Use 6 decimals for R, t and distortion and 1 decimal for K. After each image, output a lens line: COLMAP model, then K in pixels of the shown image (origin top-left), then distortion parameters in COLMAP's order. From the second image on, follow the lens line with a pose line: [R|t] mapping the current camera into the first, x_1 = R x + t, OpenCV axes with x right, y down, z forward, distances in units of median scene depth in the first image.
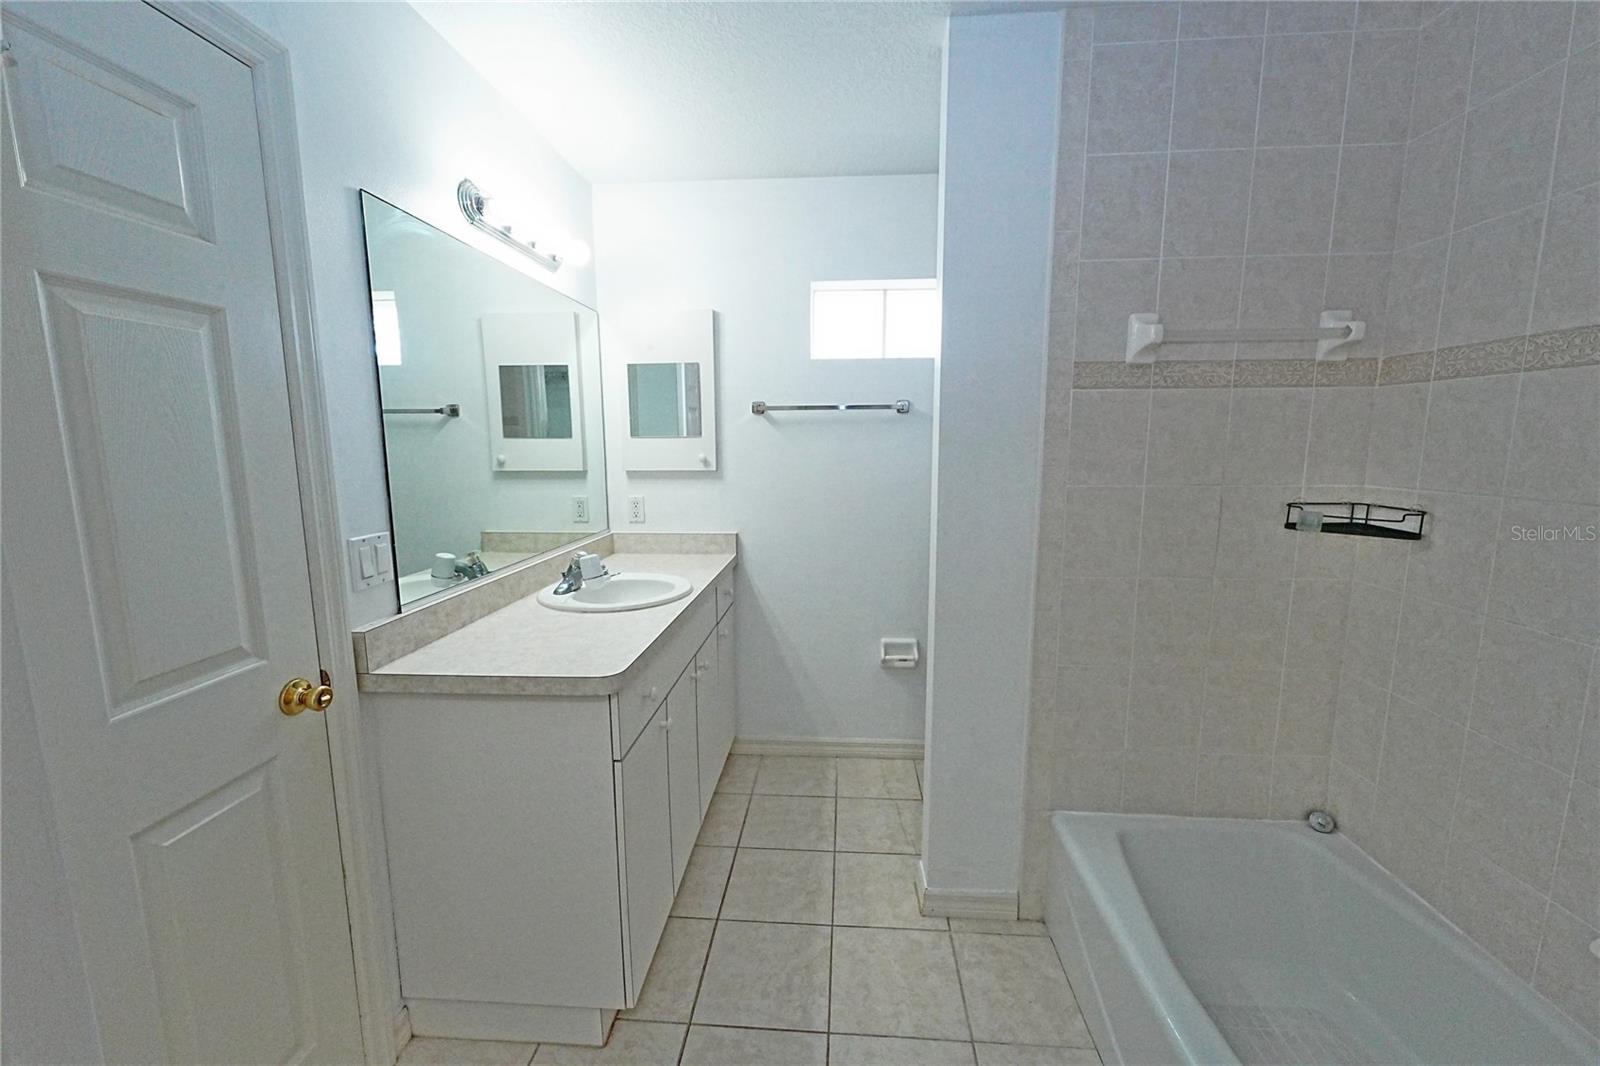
lens RADIAL K [[638.9, 0, 811.9], [0, 638.9, 529.4], [0, 0, 1]] dist [-0.000258, -0.000743]
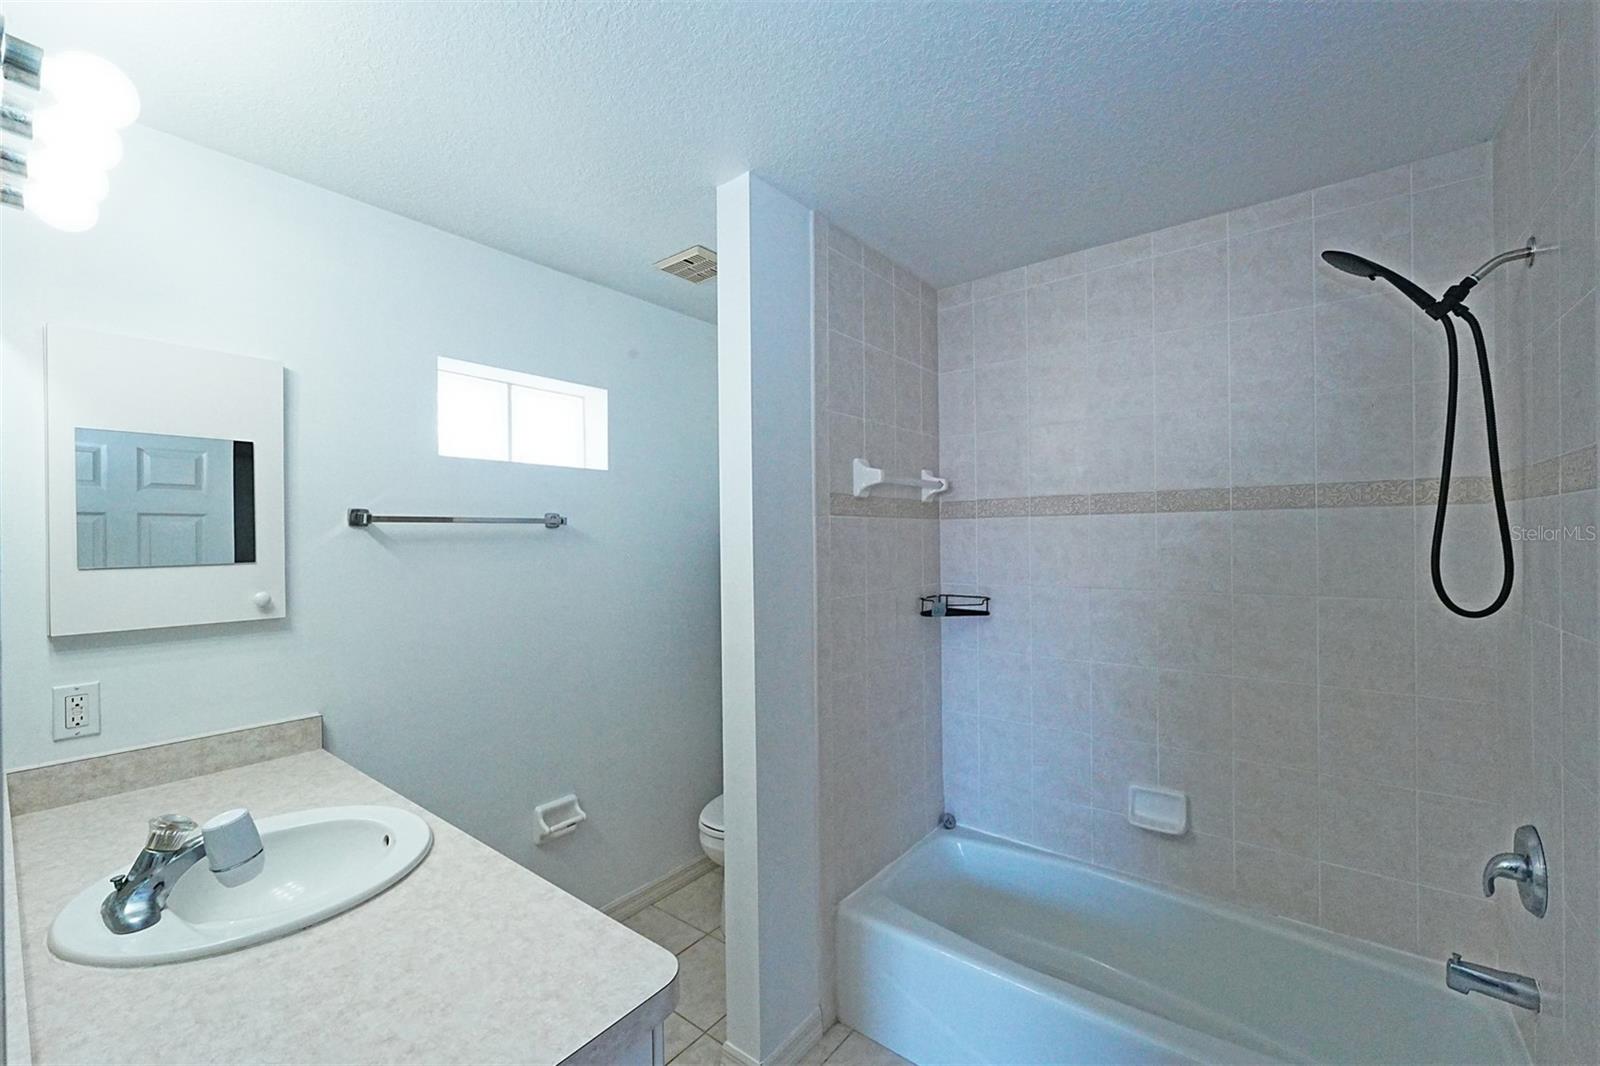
lens RADIAL K [[638.9, 0, 807.4], [0, 638.9, 538.7], [0, 0, 1]] dist [-0.000258, -0.000743]
pose [[0.573552, -0.002682, 0.819165, -0.519275], [0.123967, 0.988762, -0.083561, -0.077421], [-0.809735, 0.149476, 0.567439, 0.342679]]
